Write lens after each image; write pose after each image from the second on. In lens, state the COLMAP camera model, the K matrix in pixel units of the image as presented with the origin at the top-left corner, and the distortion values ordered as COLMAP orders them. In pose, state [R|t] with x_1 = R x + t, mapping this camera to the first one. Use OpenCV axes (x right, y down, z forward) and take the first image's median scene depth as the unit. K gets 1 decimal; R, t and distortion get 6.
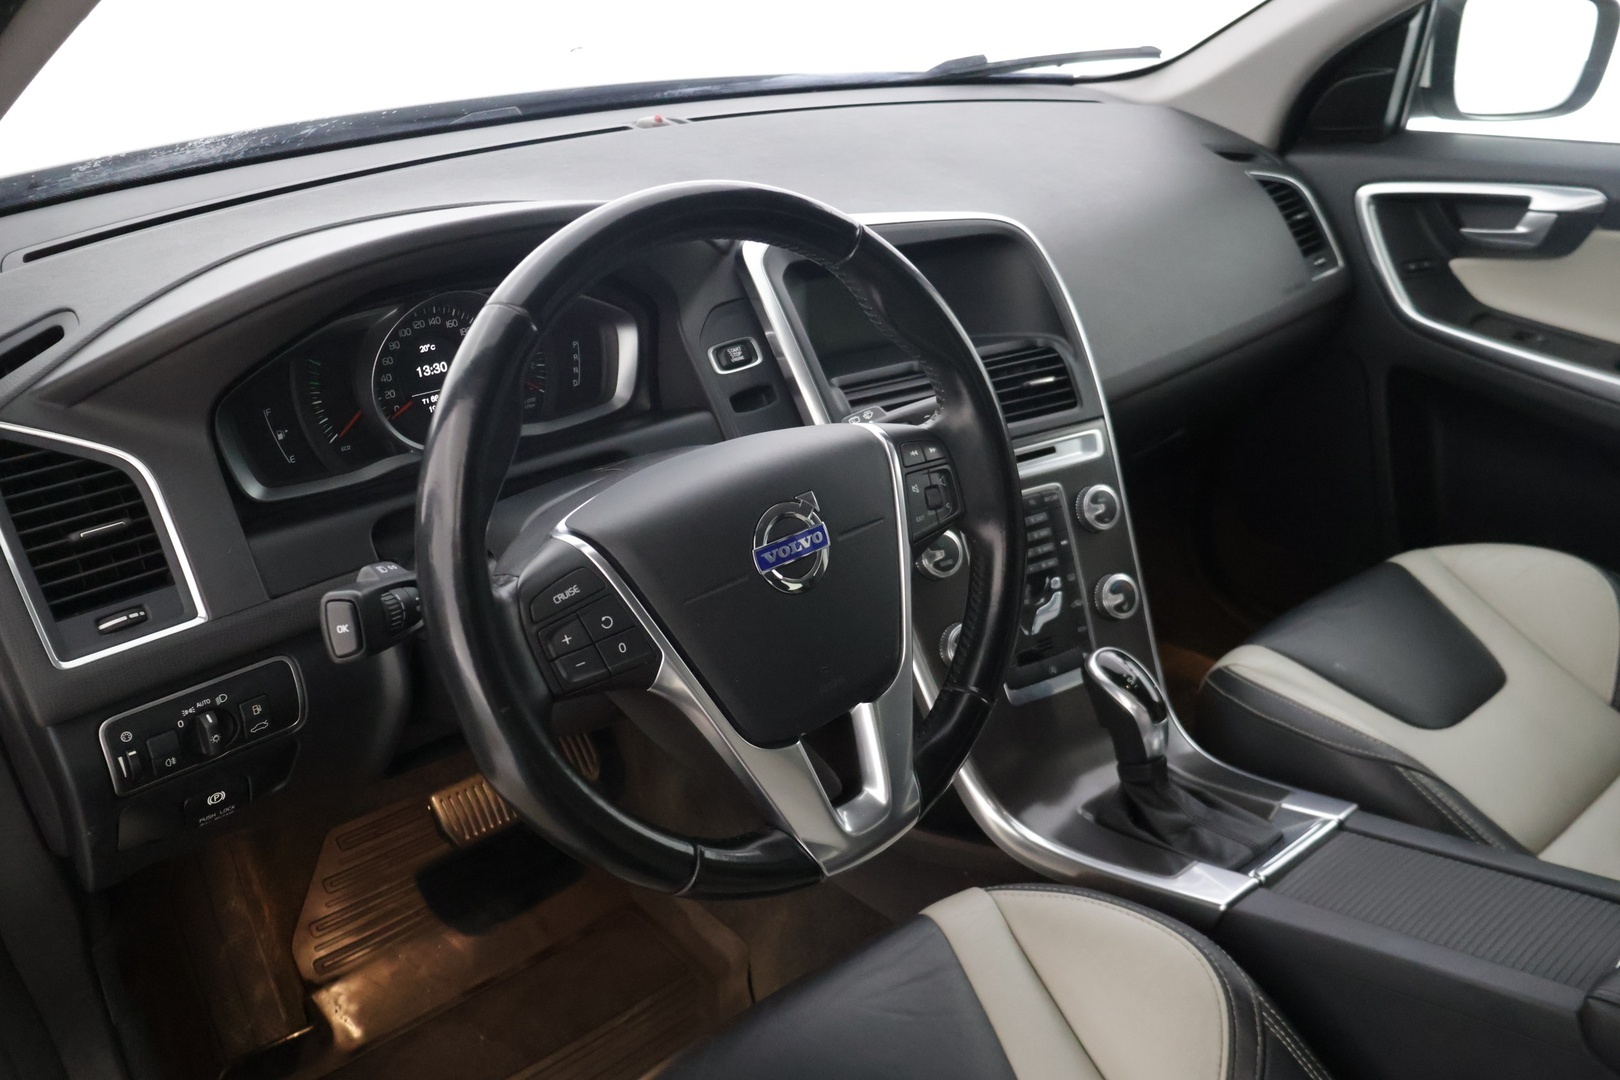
lens RADIAL K [[1341.8, 0, 809.3], [0, 1341.8, 541.6], [0, 0, 1]] dist [-0.016108, 0.024802]
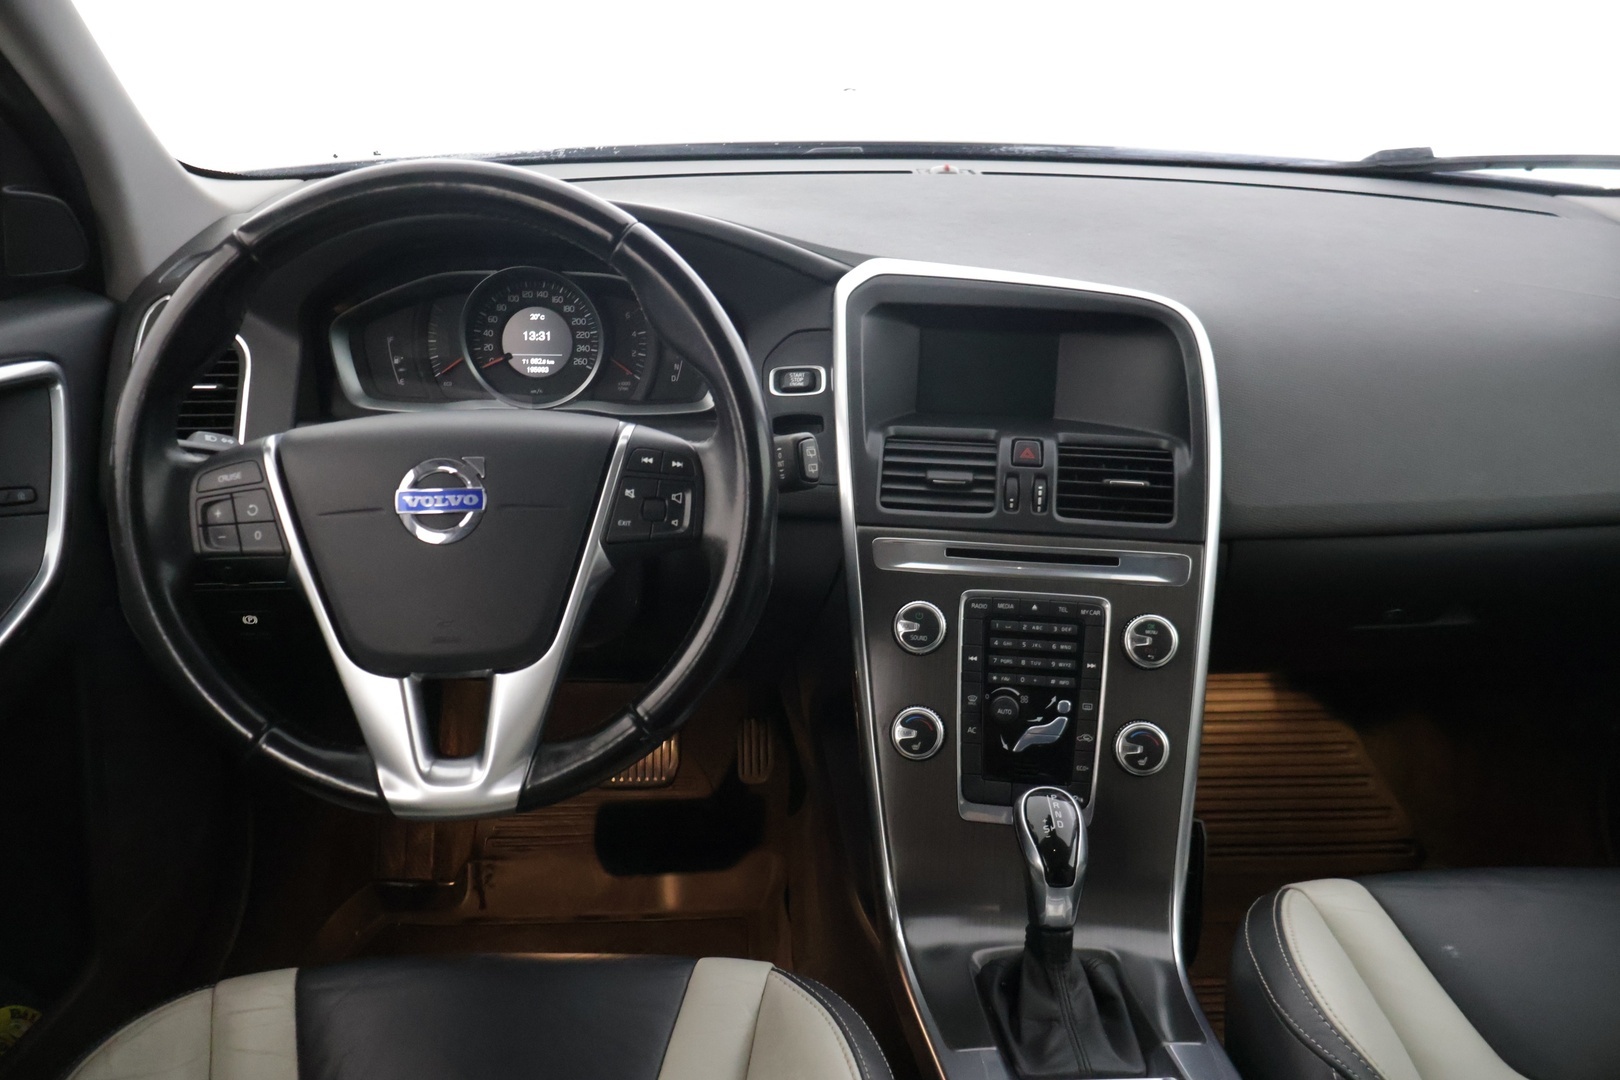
lens RADIAL K [[1341.8, 0, 806.9], [0, 1341.8, 530.9], [0, 0, 1]] dist [-0.016108, 0.024802]
pose [[0.793601, 0.243613, -0.557540, 0.574957], [-0.283704, 0.958793, 0.015115, -0.050113], [0.538247, 0.146181, 0.830013, 0.190211]]
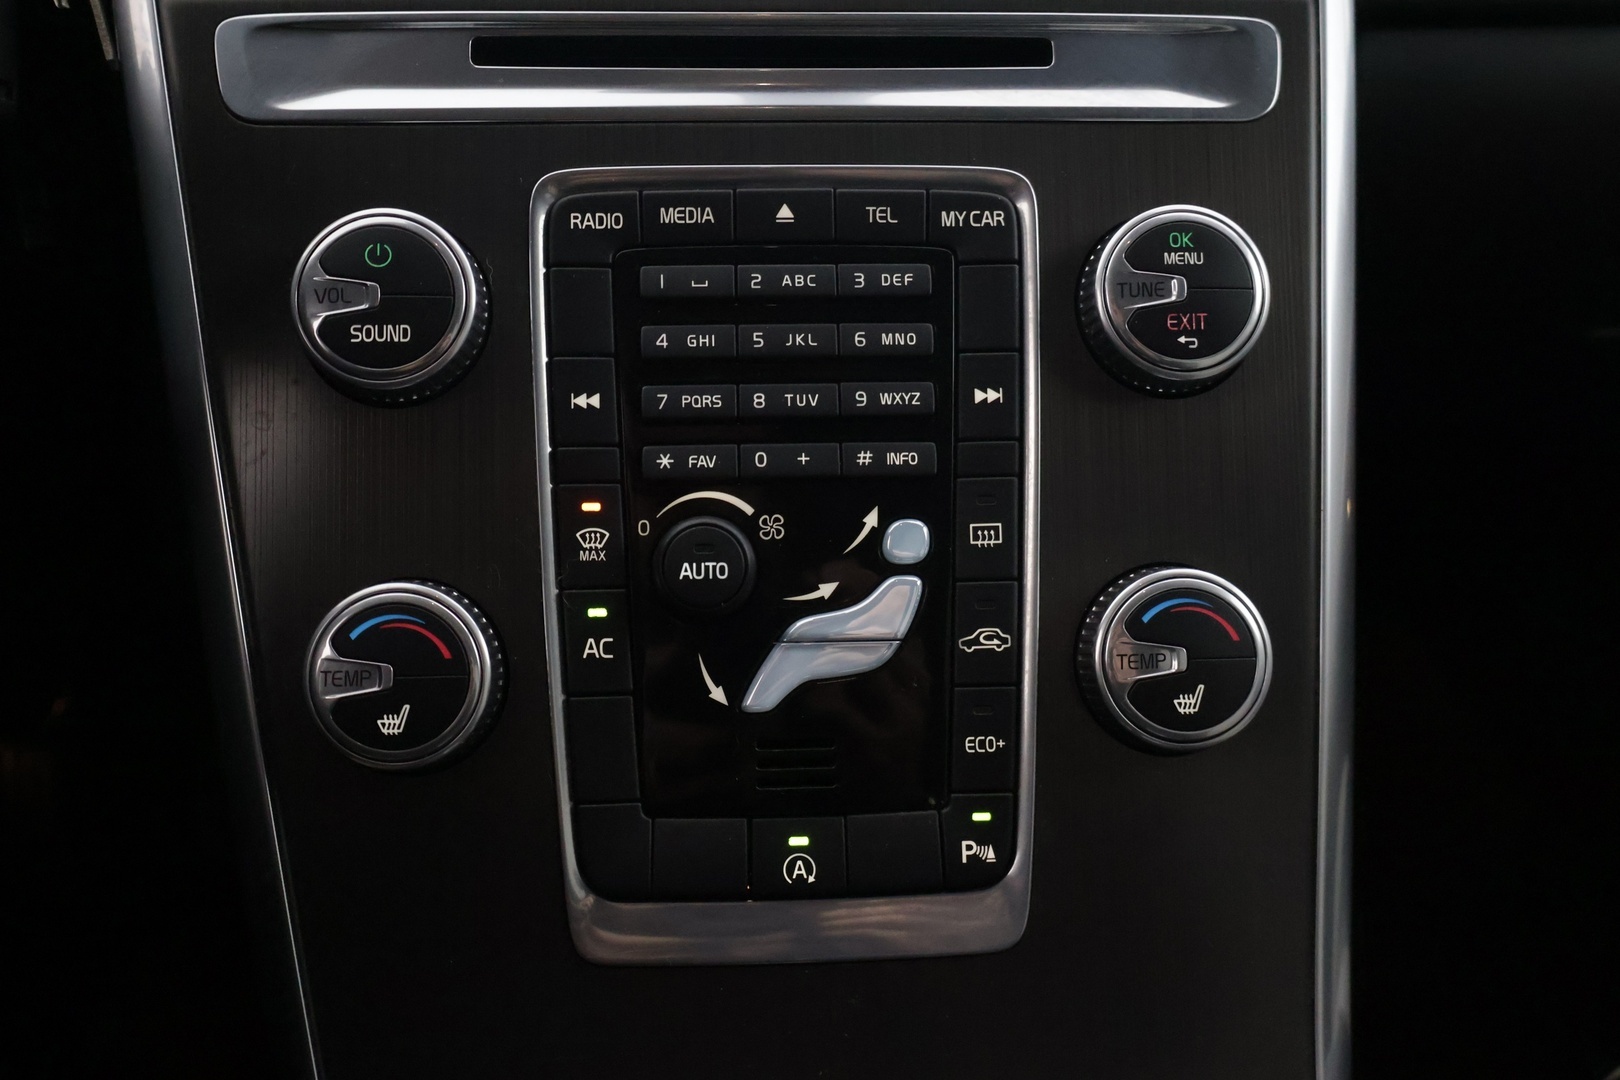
lens RADIAL K [[1560.0, 0, 817.8], [0, 1560.0, 539.6], [0, 0, 1]] dist [-0.002024, 0.000000]
pose [[0.883369, 0.192639, -0.427259, 0.333343], [-0.214732, 0.976666, -0.003613, 0.040066], [0.416593, 0.094938, 0.904122, 0.817411]]
